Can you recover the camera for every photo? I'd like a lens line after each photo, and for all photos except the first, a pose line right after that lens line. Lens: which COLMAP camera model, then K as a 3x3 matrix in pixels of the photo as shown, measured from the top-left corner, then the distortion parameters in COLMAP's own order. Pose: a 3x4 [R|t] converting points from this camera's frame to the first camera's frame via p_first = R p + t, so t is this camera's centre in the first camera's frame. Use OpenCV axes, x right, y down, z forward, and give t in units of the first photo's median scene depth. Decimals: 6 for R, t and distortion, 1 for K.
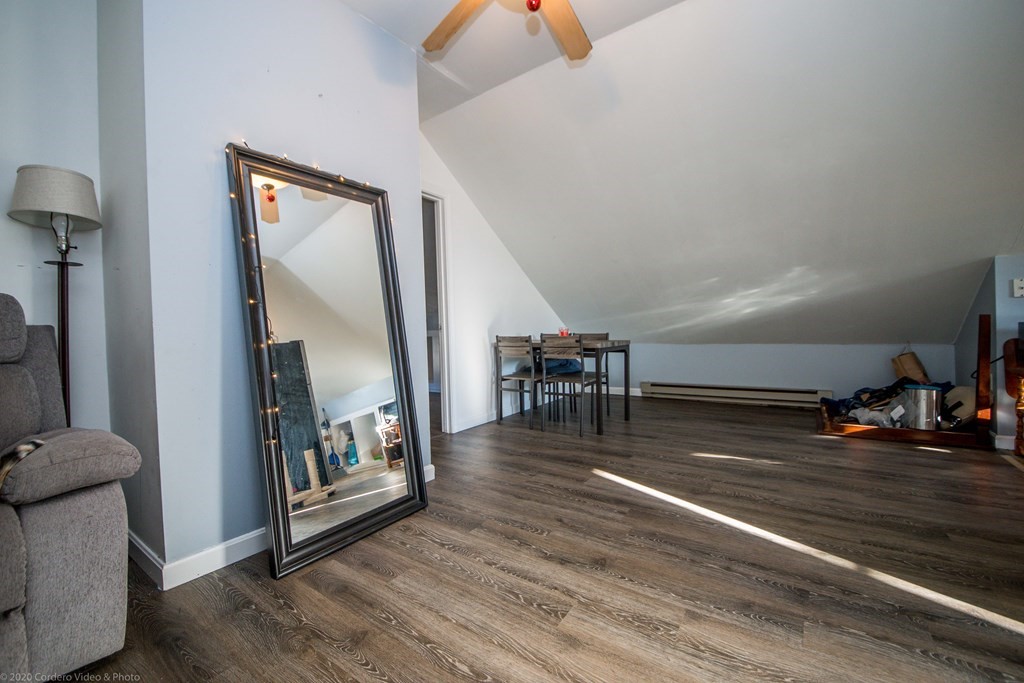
lens RADIAL K [[417.3, 0, 509.8], [0, 417.3, 334.7], [0, 0, 1]] dist [0.000492, -0.000294]
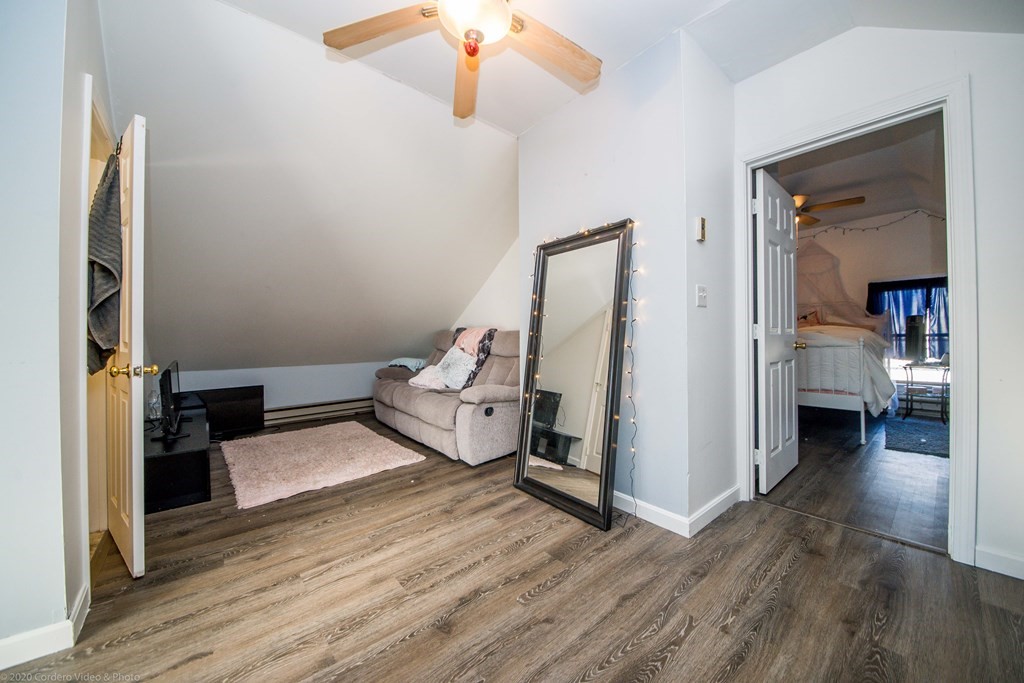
lens RADIAL K [[364.7, 0, 512.9], [0, 364.7, 335.1], [0, 0, 1]] dist [-0.001324, -0.005788]
pose [[-0.243708, 0.035118, -0.969213, 0.997410], [0.000120, 0.999345, 0.036180, -0.137444], [0.969849, 0.008701, -0.243553, 1.422282]]
